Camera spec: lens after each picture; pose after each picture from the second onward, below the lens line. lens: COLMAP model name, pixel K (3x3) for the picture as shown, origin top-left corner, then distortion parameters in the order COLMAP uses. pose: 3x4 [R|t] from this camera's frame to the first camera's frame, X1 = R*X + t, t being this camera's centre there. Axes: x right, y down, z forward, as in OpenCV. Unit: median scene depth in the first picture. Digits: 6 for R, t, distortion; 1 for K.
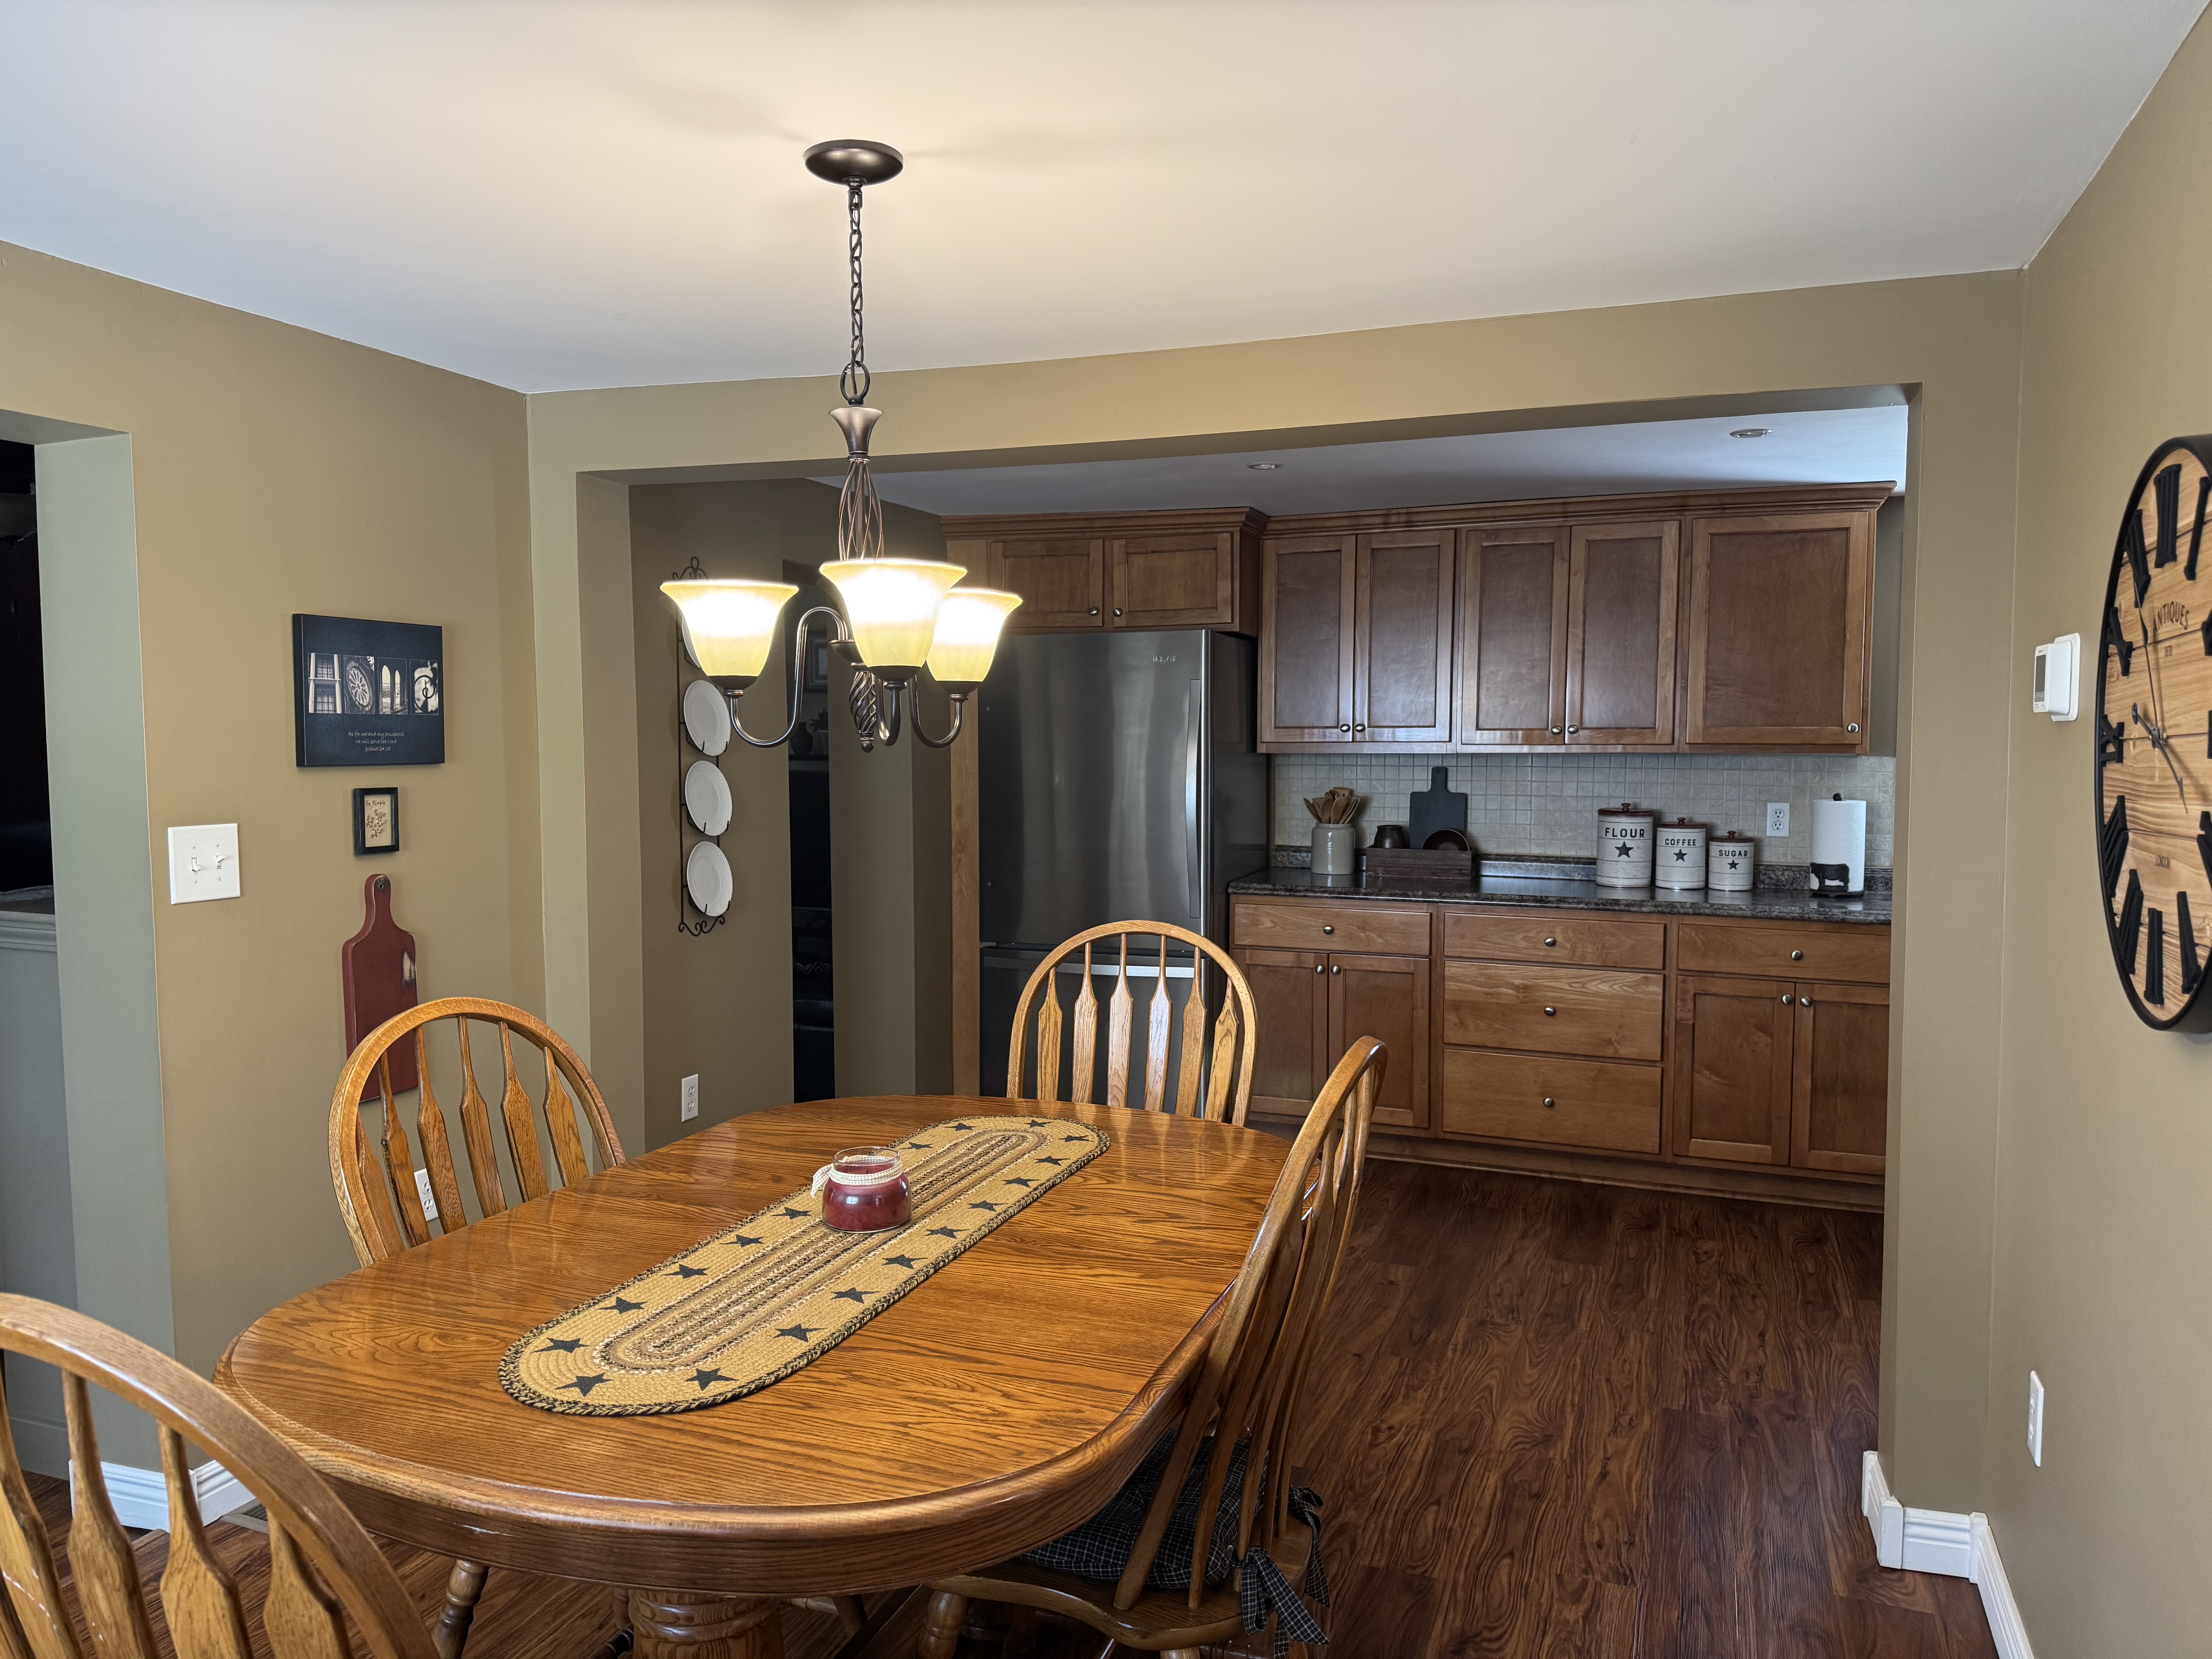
lens RADIAL K [[1526.8, 0, 1086.4], [0, 1526.8, 828.0], [0, 0, 1]] dist [0.004060, 0.001357]
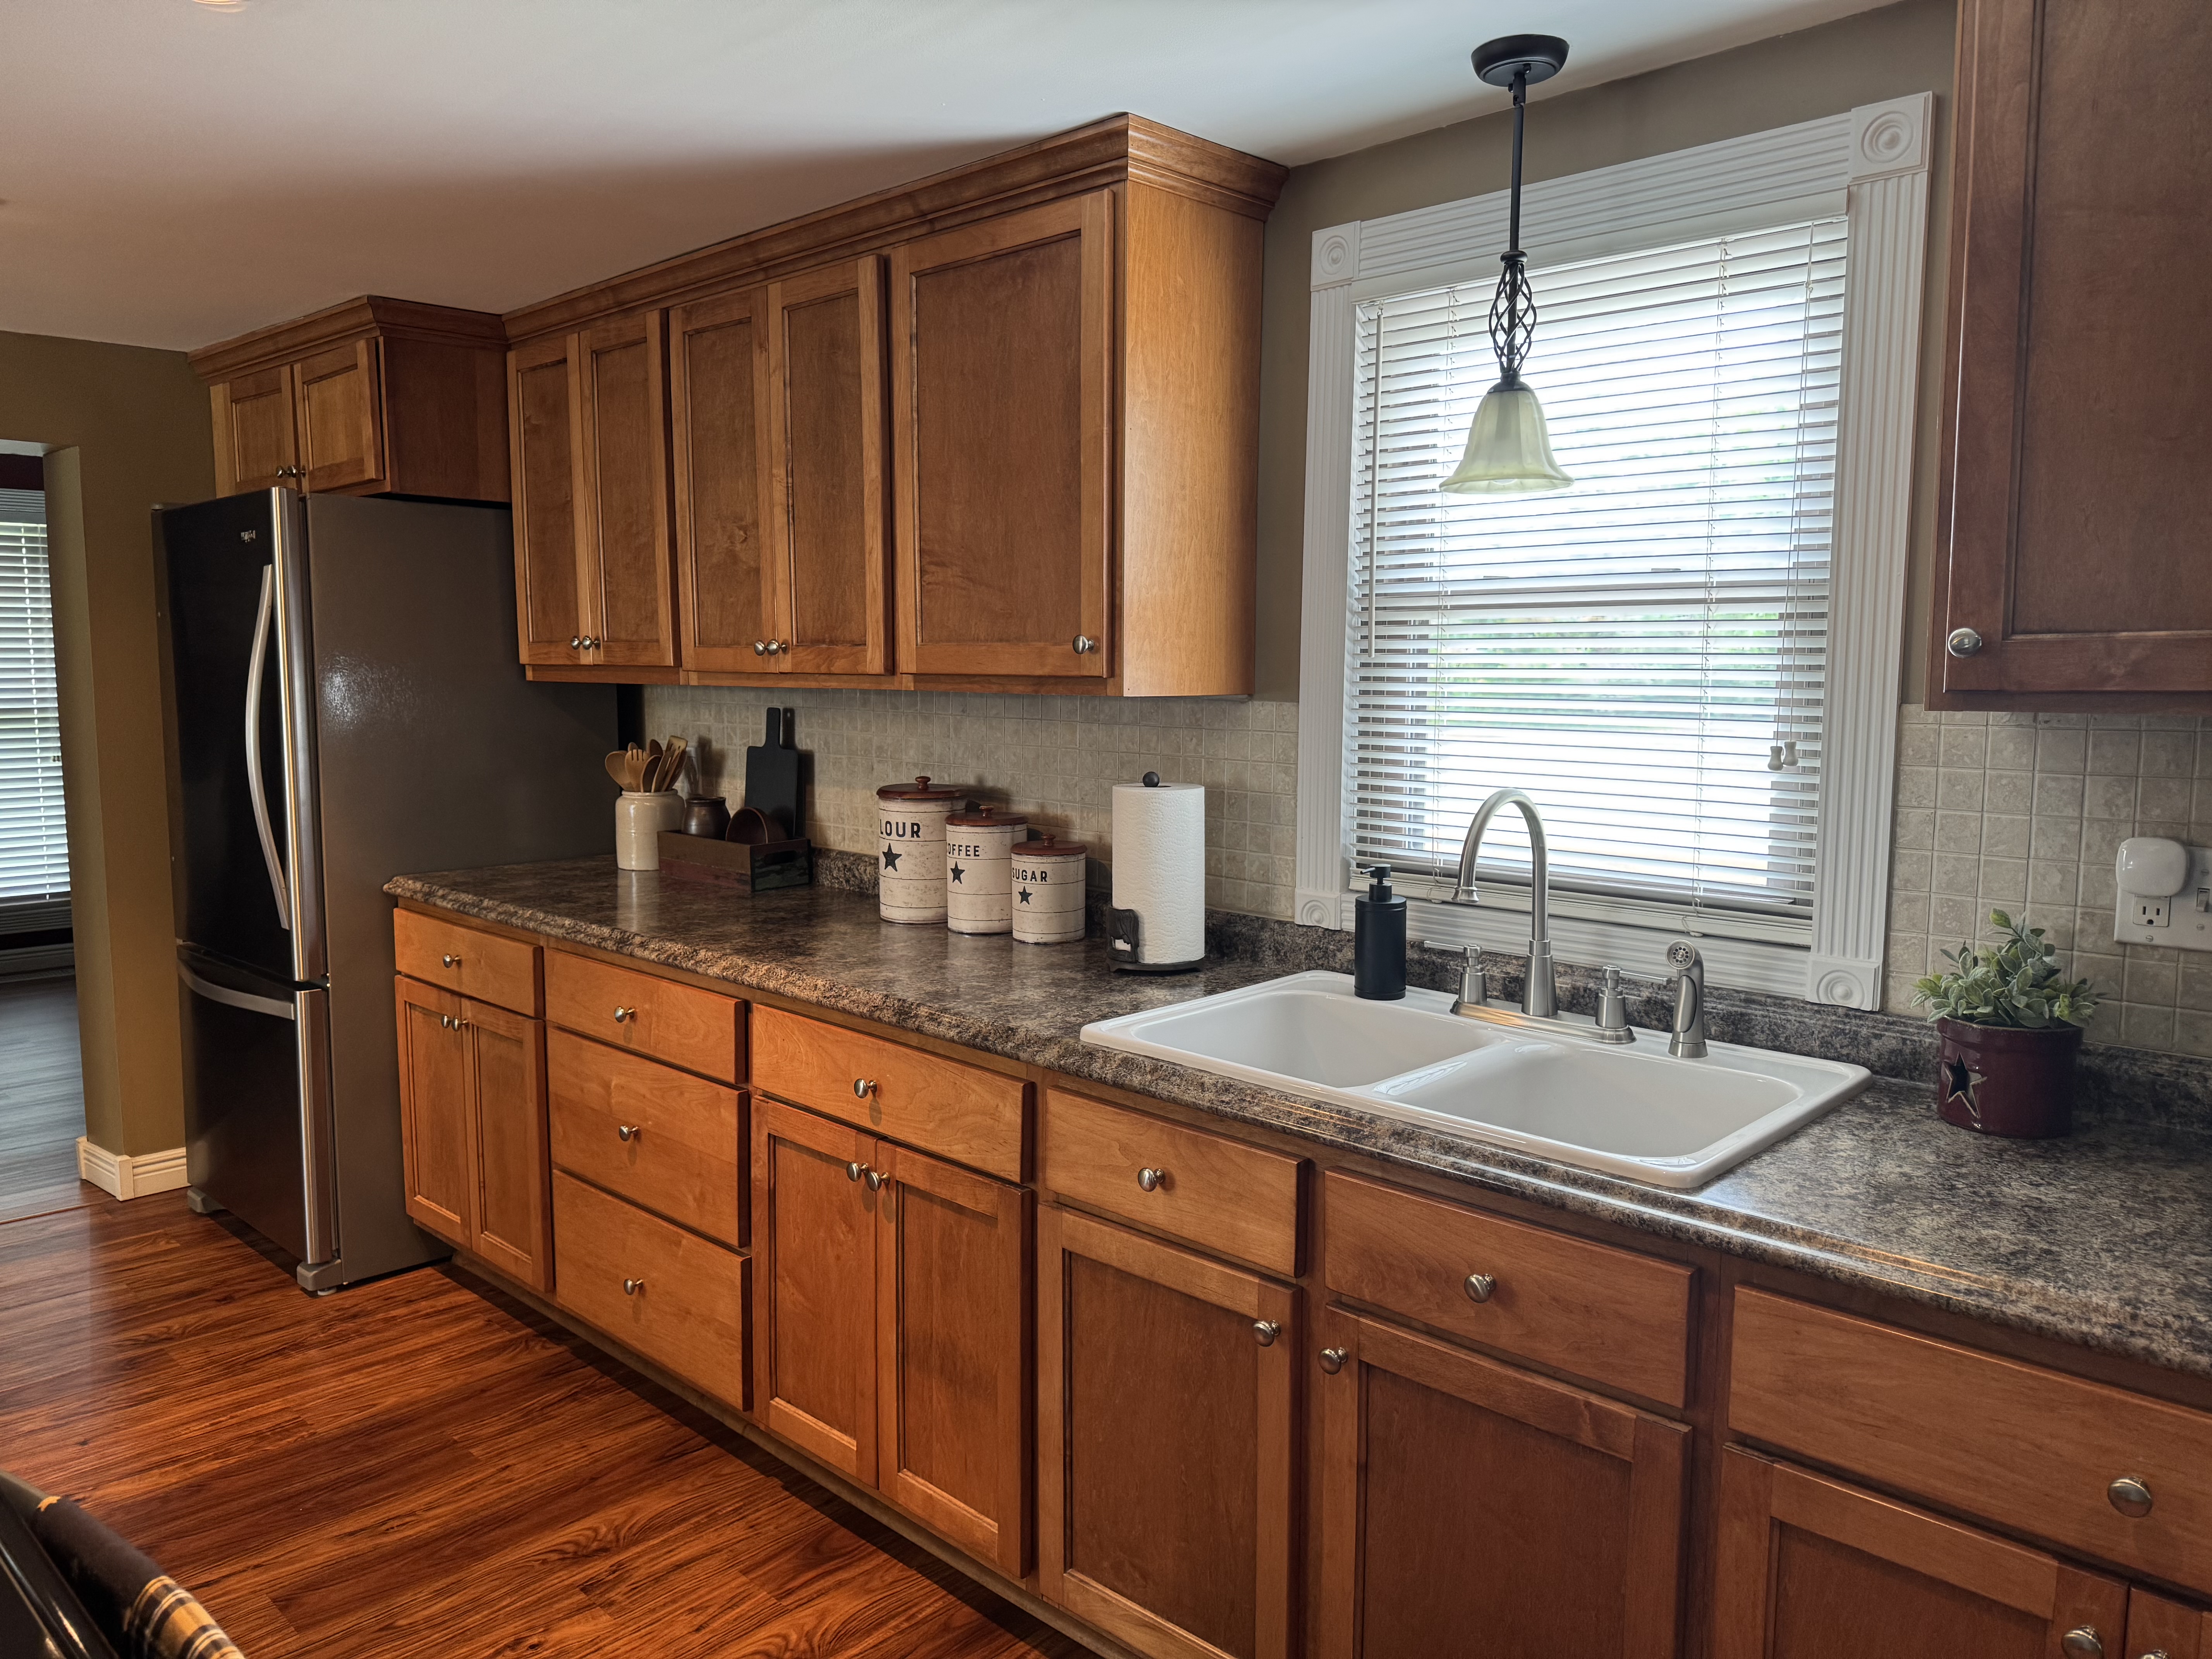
lens RADIAL K [[1618.4, 0, 1106.0], [0, 1618.4, 829.5], [0, 0, 1]] dist [0.011956, 0.002163]
pose [[0.922261, 0.047808, -0.383600, 0.472802], [-0.034285, 0.998528, 0.042017, -0.017700], [0.385044, -0.025599, 0.922543, 0.343613]]
